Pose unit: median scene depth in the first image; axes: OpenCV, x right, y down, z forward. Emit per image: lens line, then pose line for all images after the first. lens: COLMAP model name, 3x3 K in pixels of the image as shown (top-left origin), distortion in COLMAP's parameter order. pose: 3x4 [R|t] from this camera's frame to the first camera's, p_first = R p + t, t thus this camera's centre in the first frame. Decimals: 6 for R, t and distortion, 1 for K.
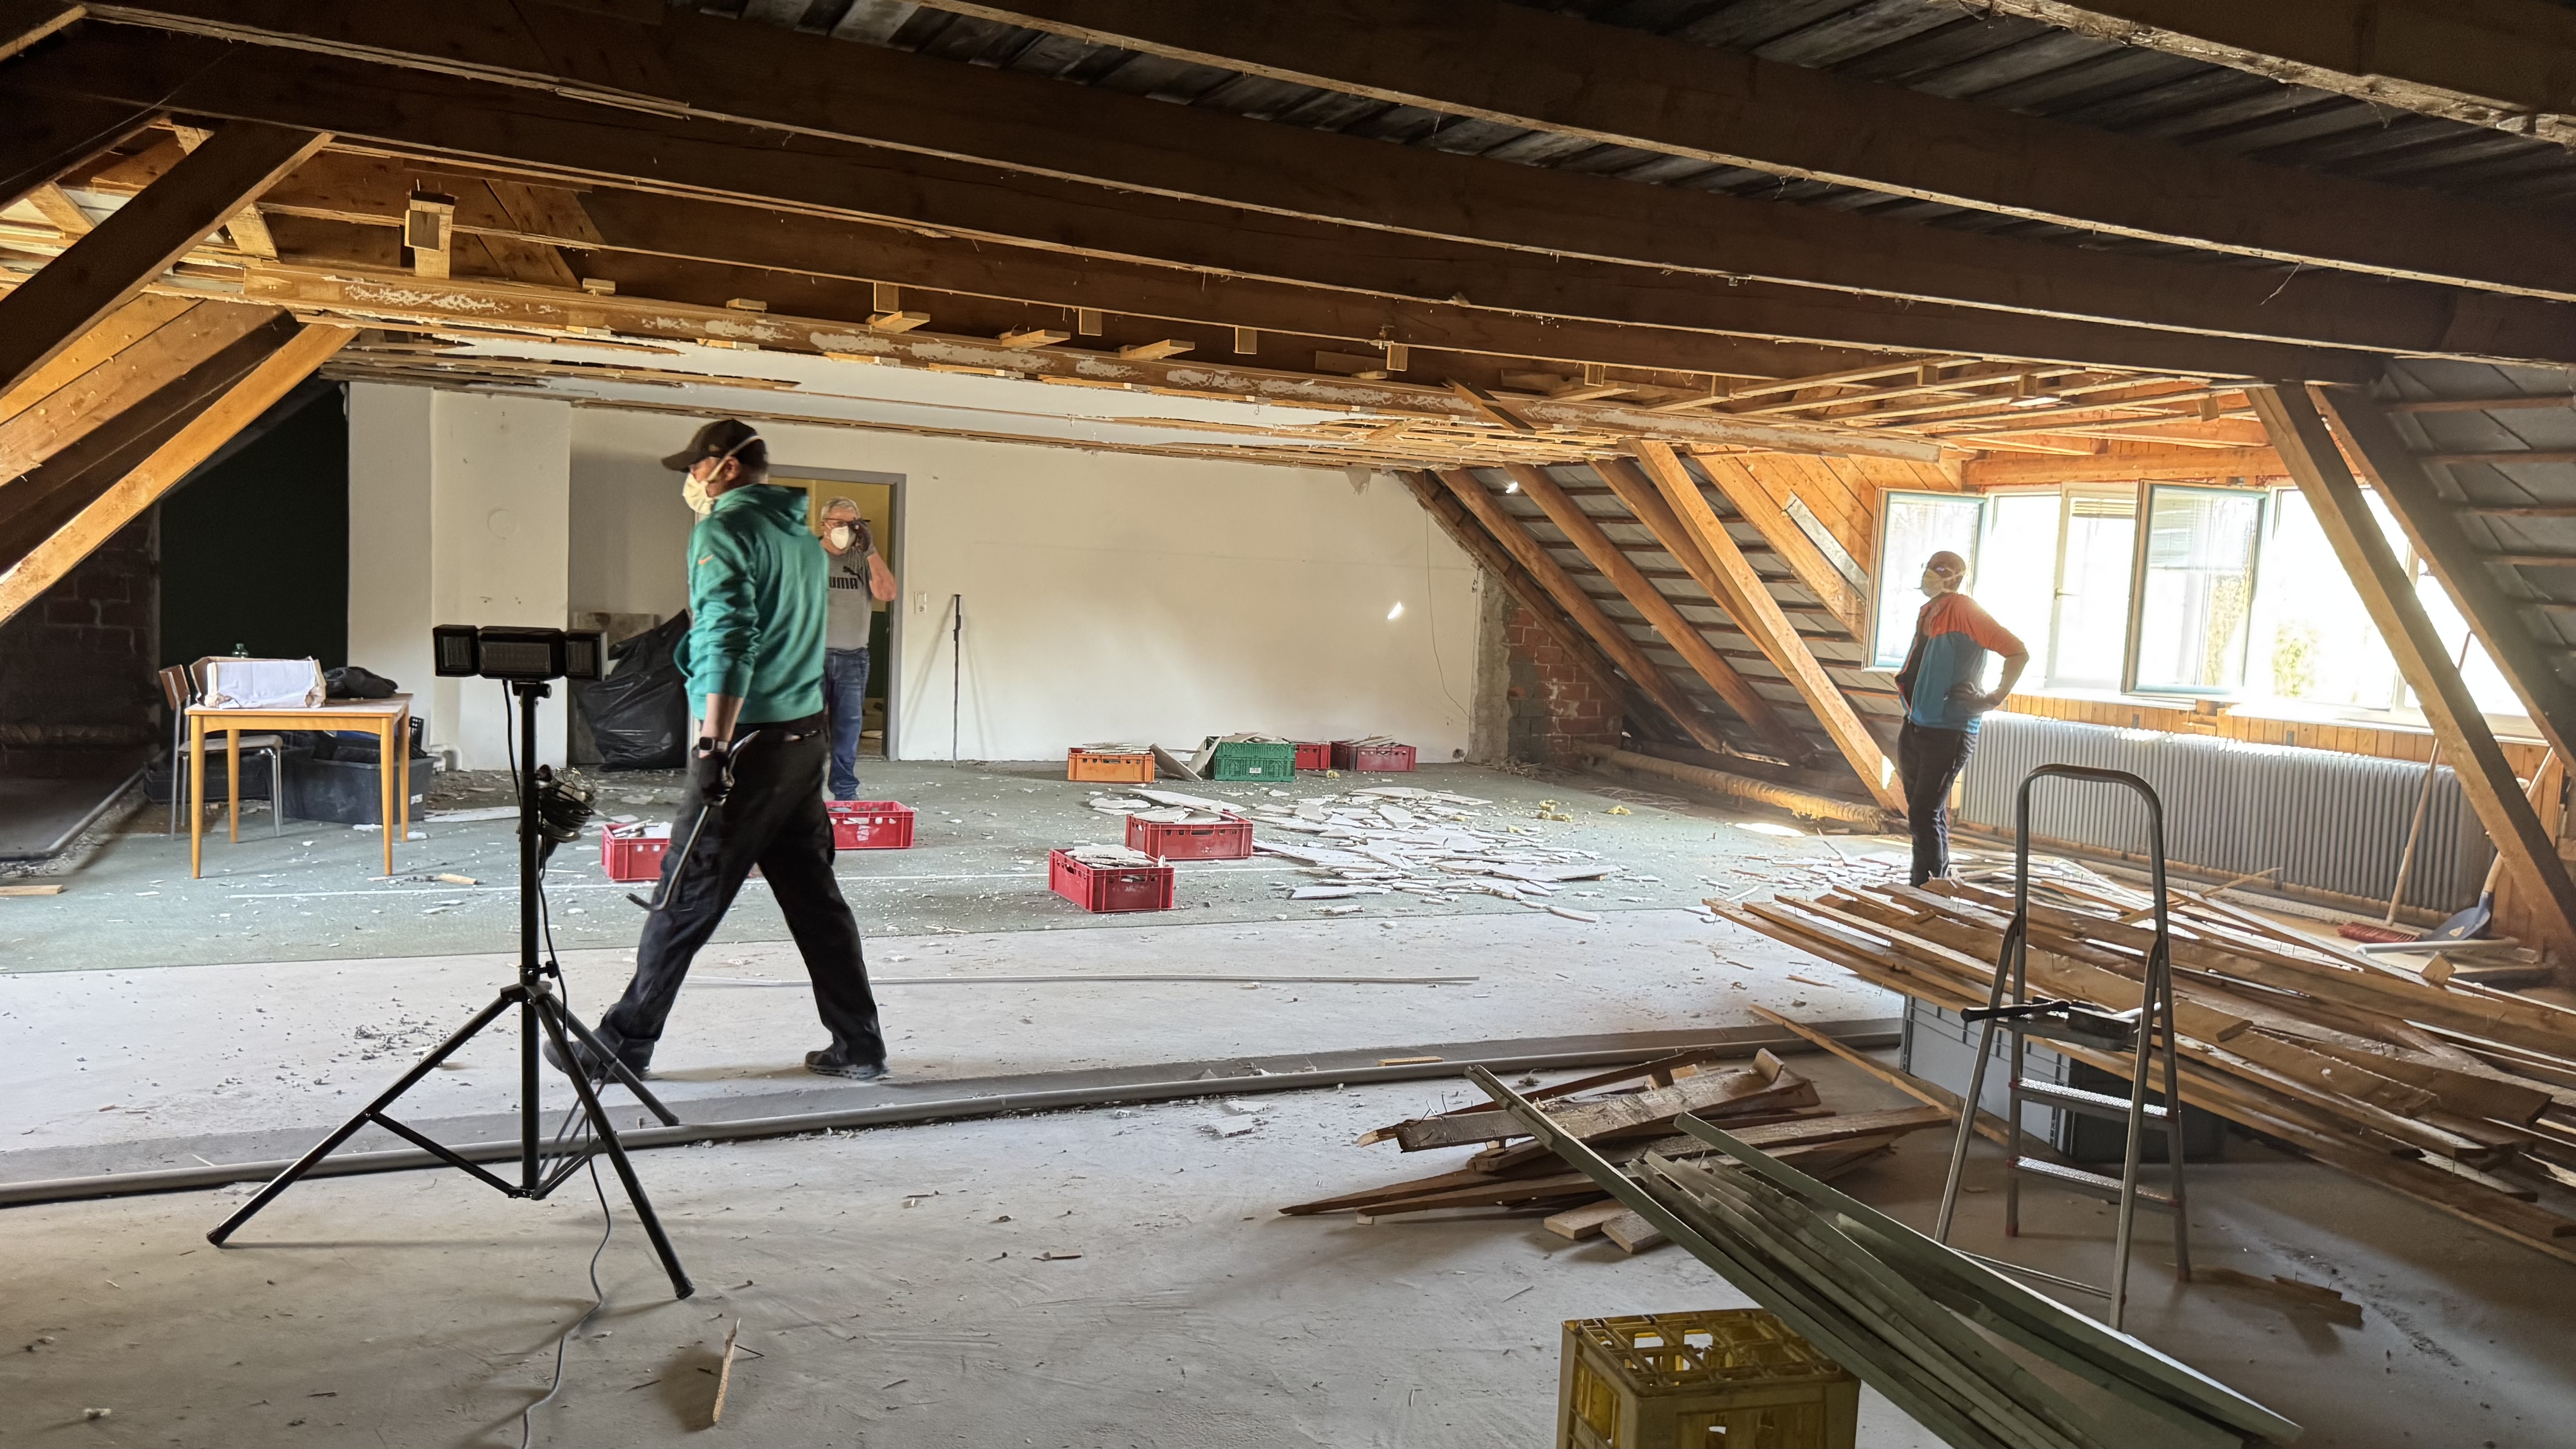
lens RADIAL K [[1739.7, 0, 1288.0], [0, 1739.7, 724.5], [0, 0, 1]] dist [-0.004063, 0.000645]
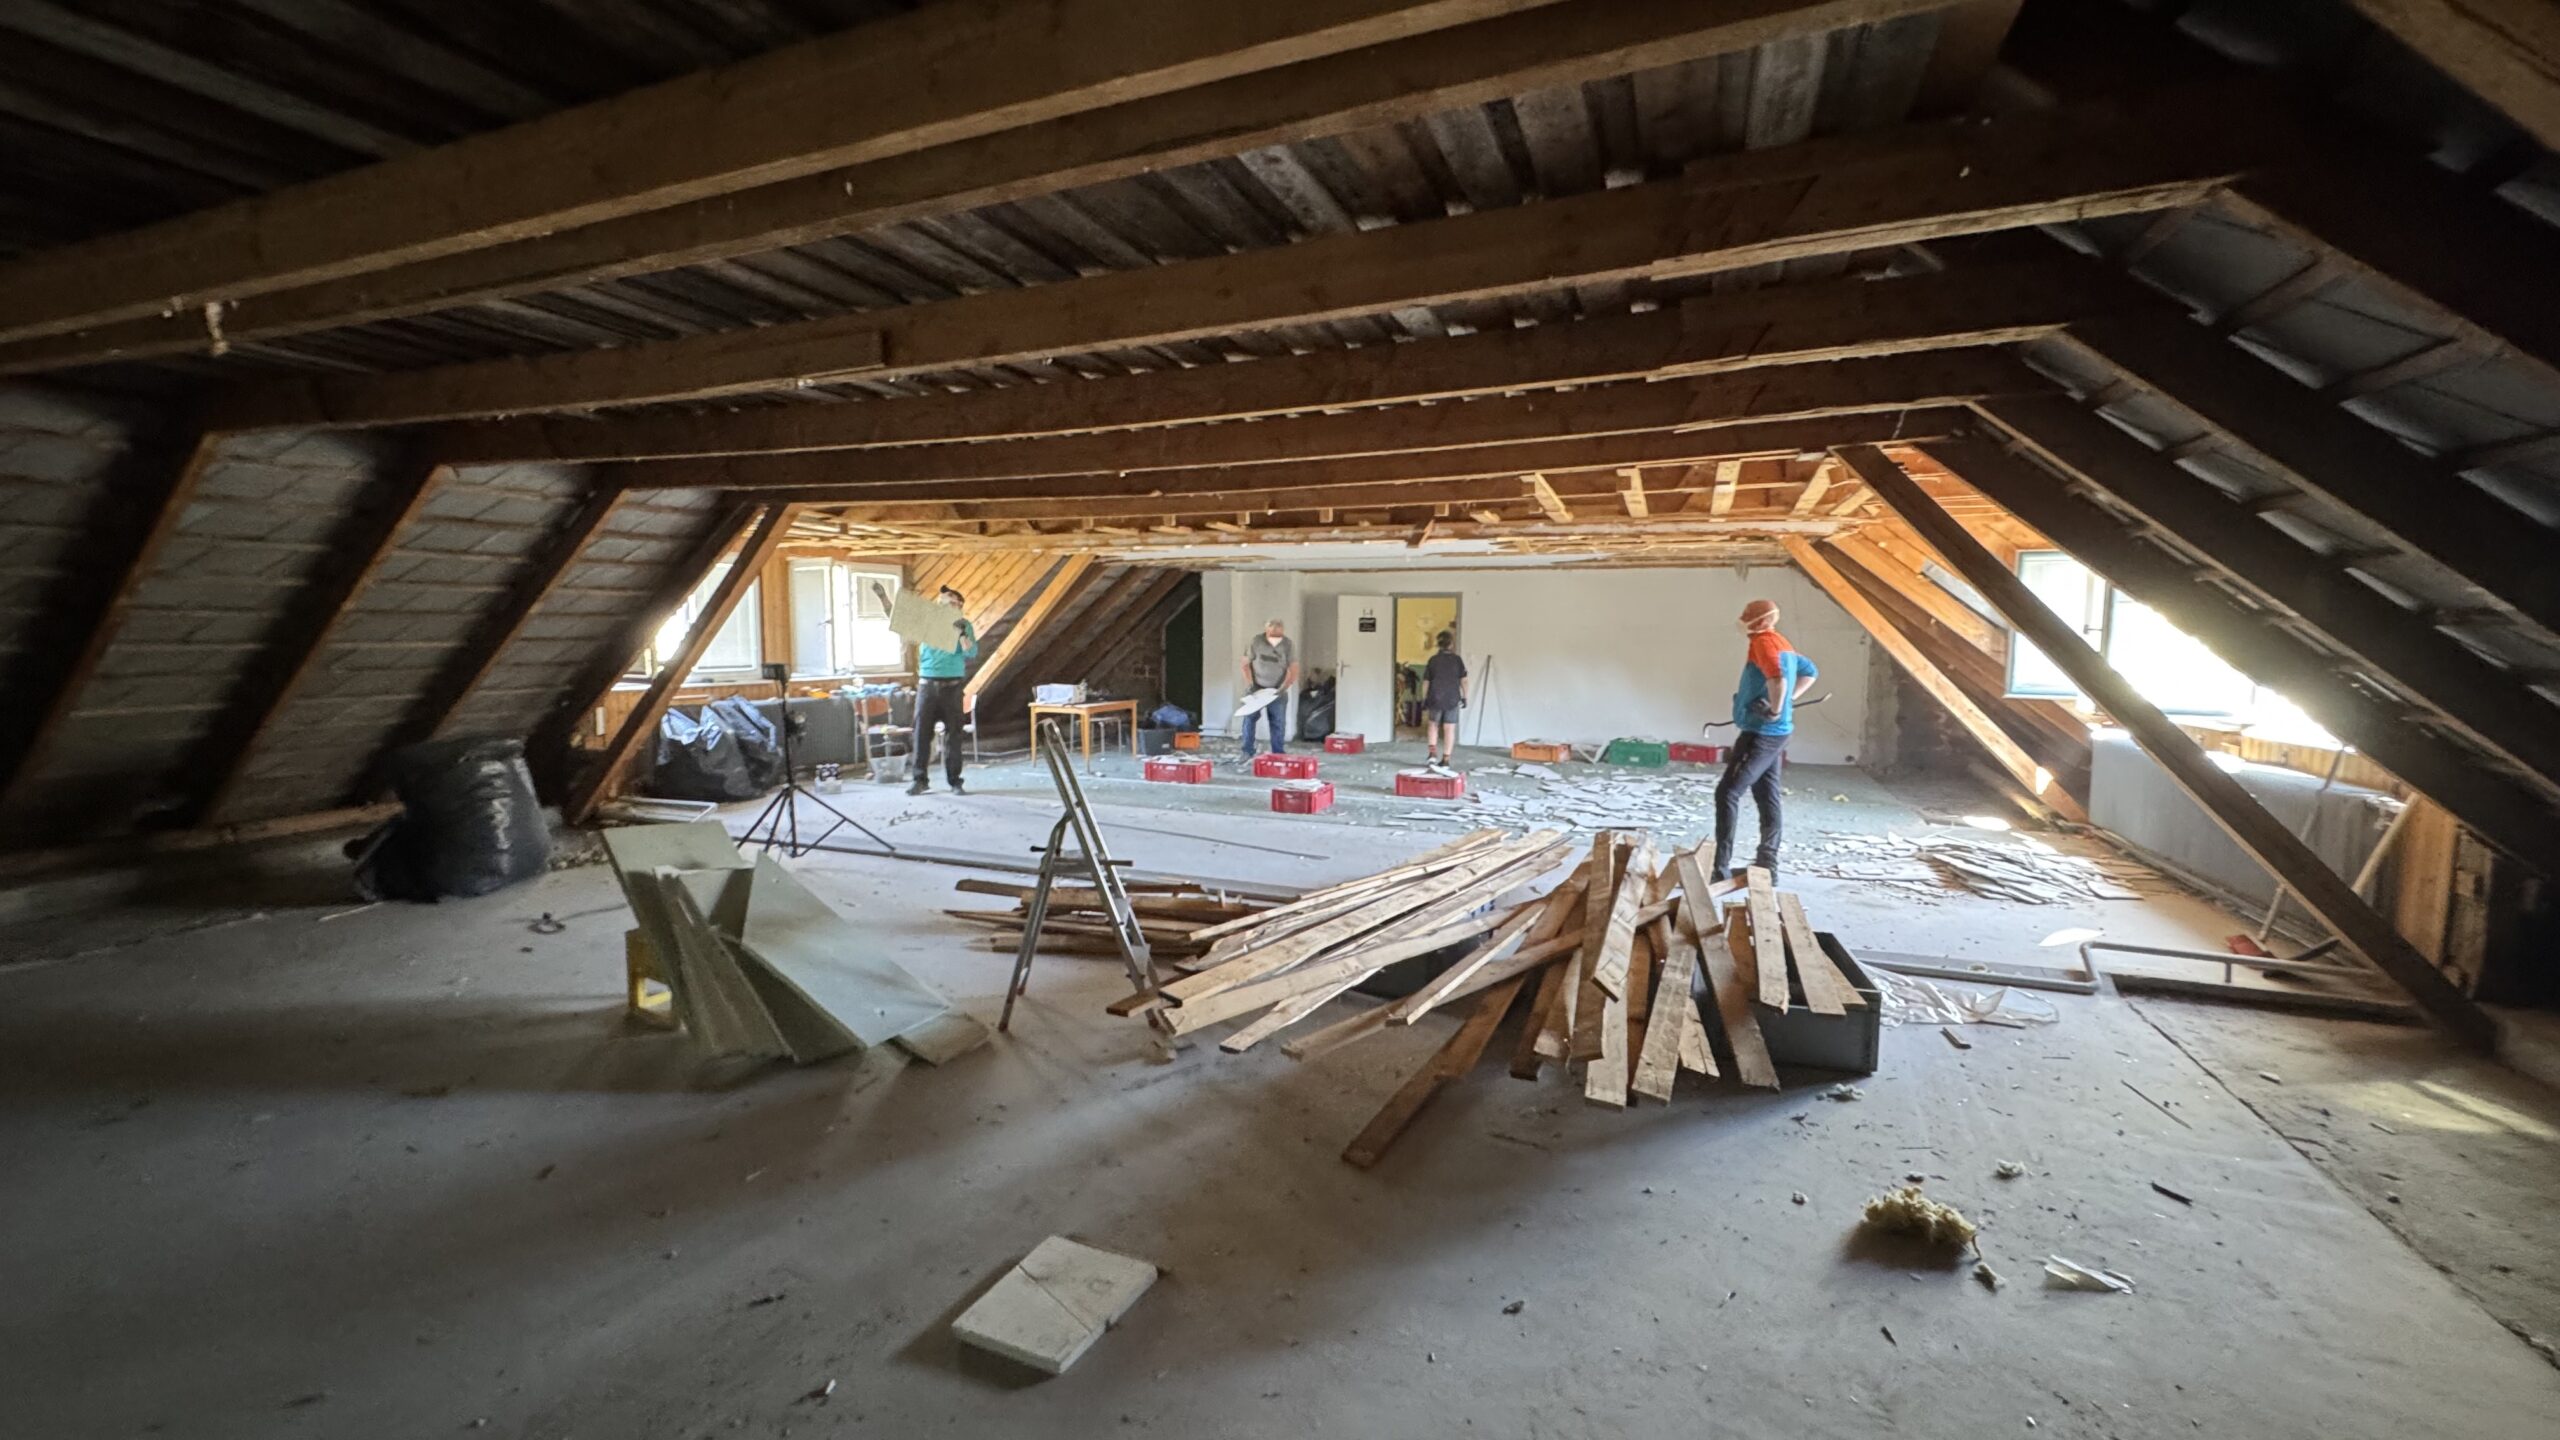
lens RADIAL K [[1013.7, 0, 1280.0], [0, 1013.7, 720.0], [0, 0, 1]] dist [-0.000154, -0.000007]
pose [[0.695049, 0.020022, -0.718683, 0.541978], [-0.033457, 0.999430, -0.004513, 0.006550], [0.718183, 0.027182, 0.695323, 0.158466]]
